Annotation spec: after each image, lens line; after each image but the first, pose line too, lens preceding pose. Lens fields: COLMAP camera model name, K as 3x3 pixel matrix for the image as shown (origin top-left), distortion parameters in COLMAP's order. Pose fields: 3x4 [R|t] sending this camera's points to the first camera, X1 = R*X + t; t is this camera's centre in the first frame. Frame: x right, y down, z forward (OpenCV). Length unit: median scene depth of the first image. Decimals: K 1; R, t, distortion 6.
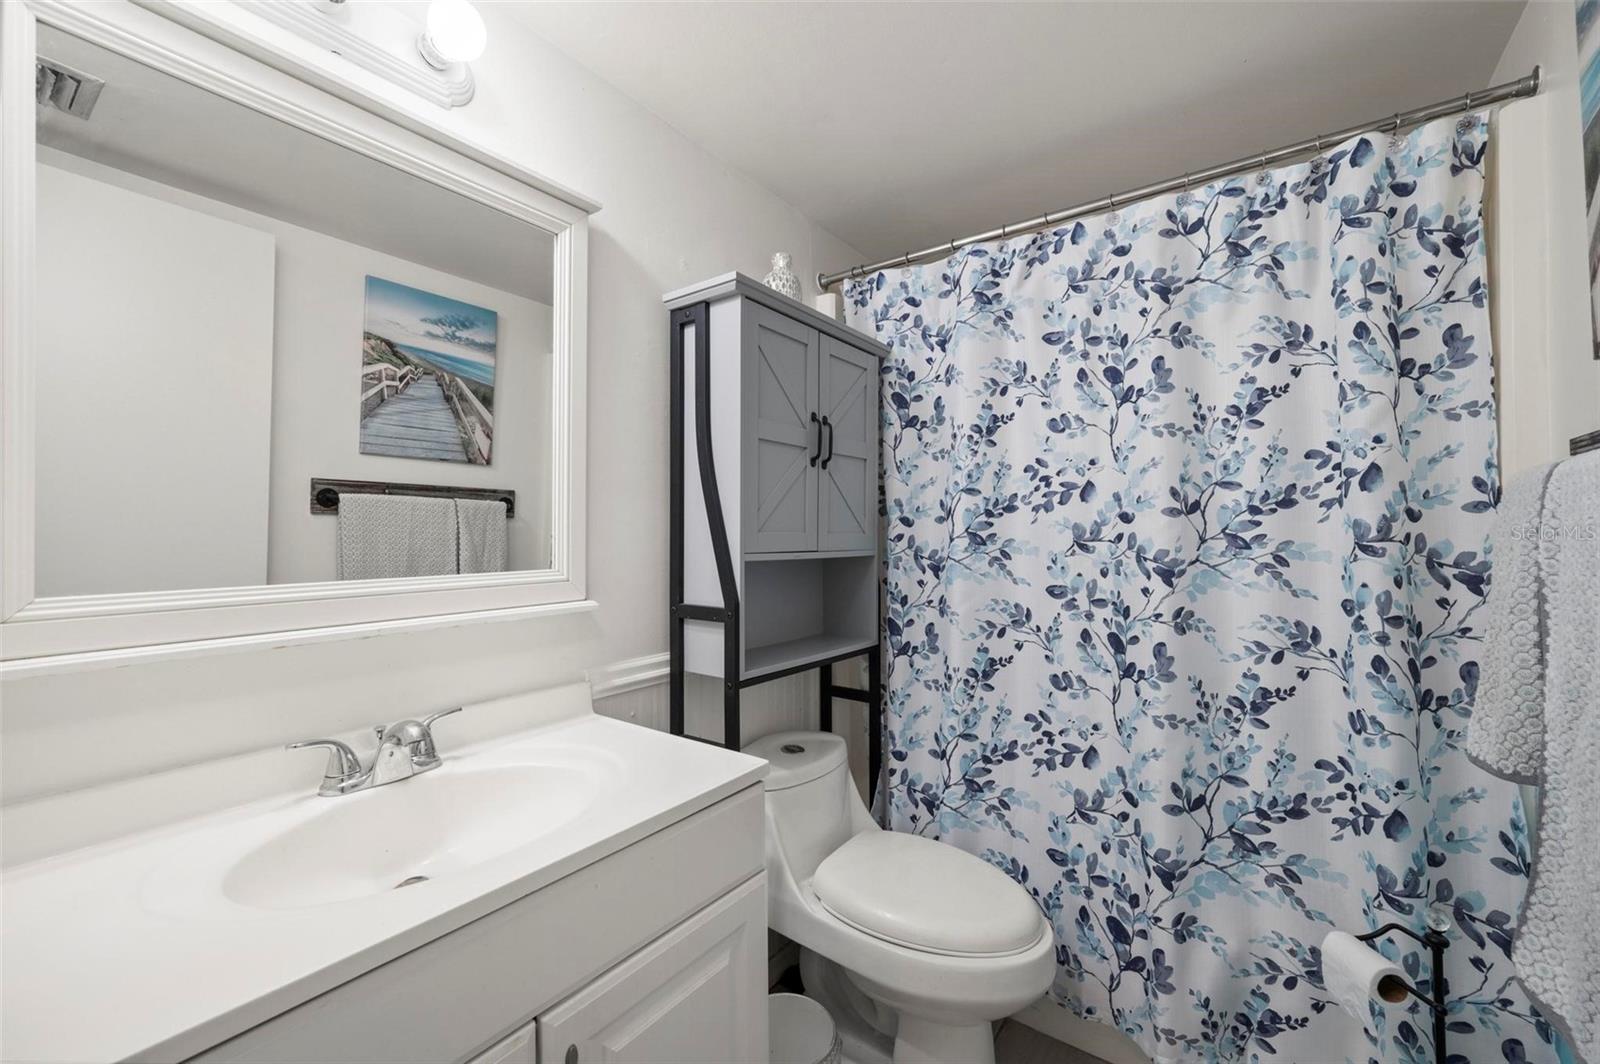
lens RADIAL K [[637.1, 0, 805.2], [0, 637.1, 534.6], [0, 0, 1]] dist [-0.002441, 0.000146]
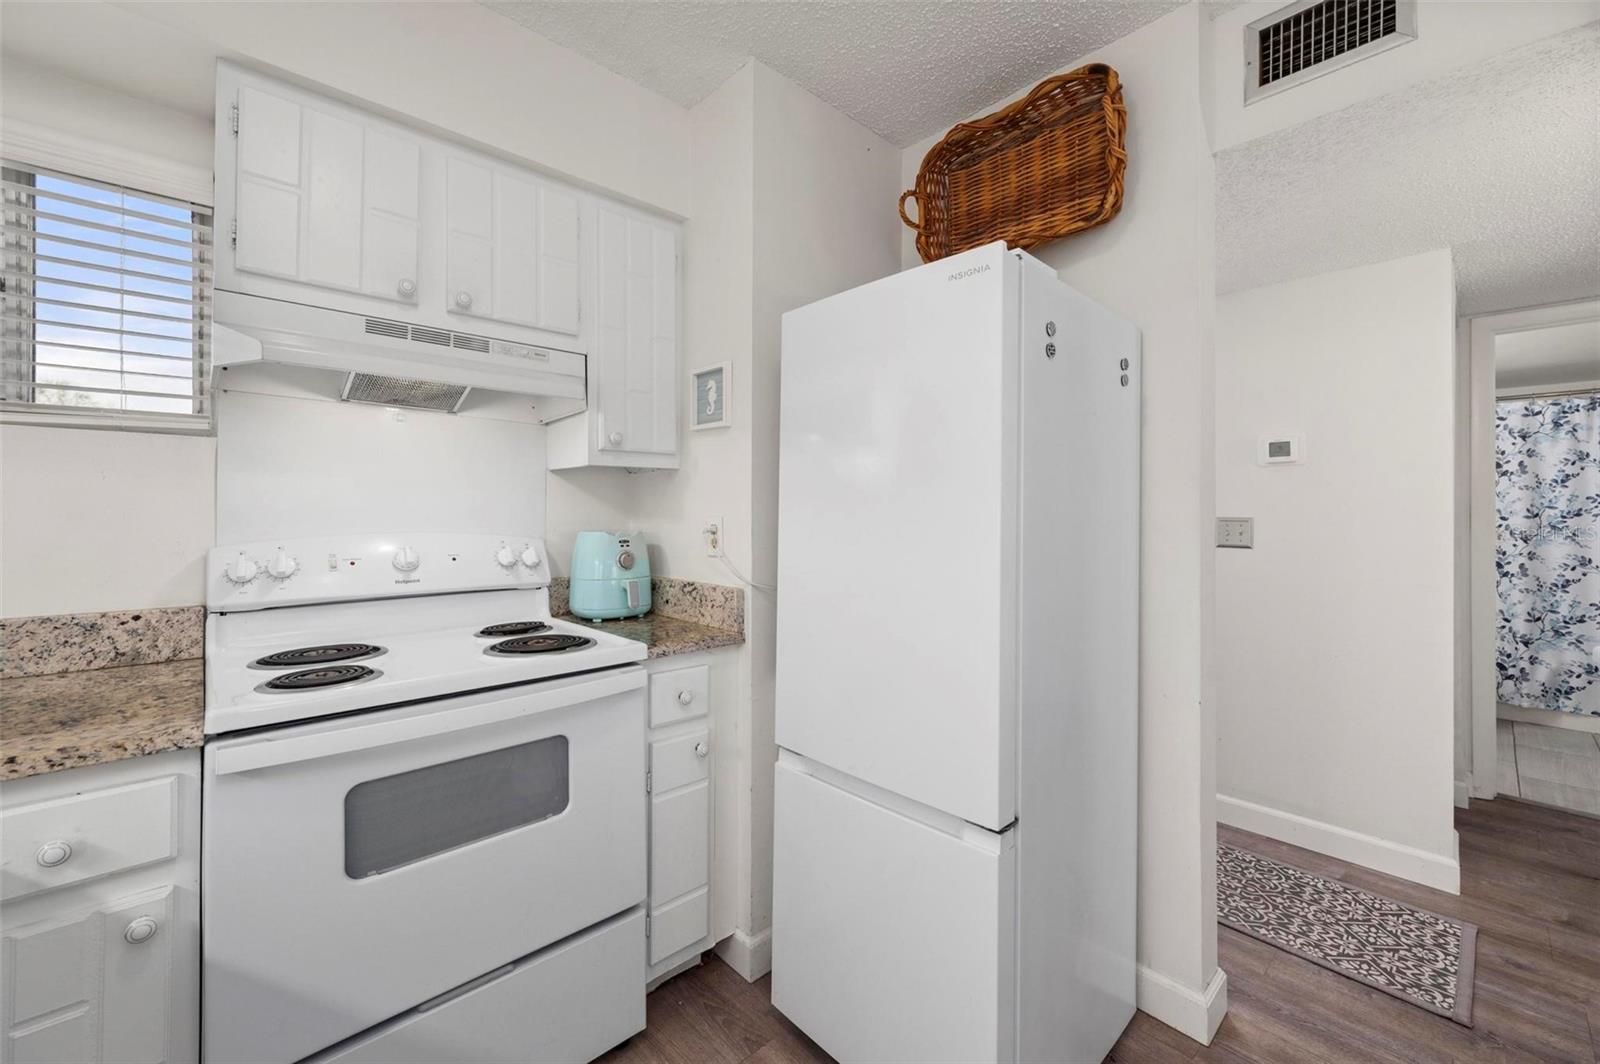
lens RADIAL K [[637.1, 0, 794.1], [0, 637.1, 515.9], [0, 0, 1]] dist [-0.002441, 0.000146]
pose [[0.980770, 0.008052, -0.195002, -2.099246], [-0.007152, 0.999960, 0.005317, -0.033430], [0.195037, -0.003820, 0.980788, -2.437059]]
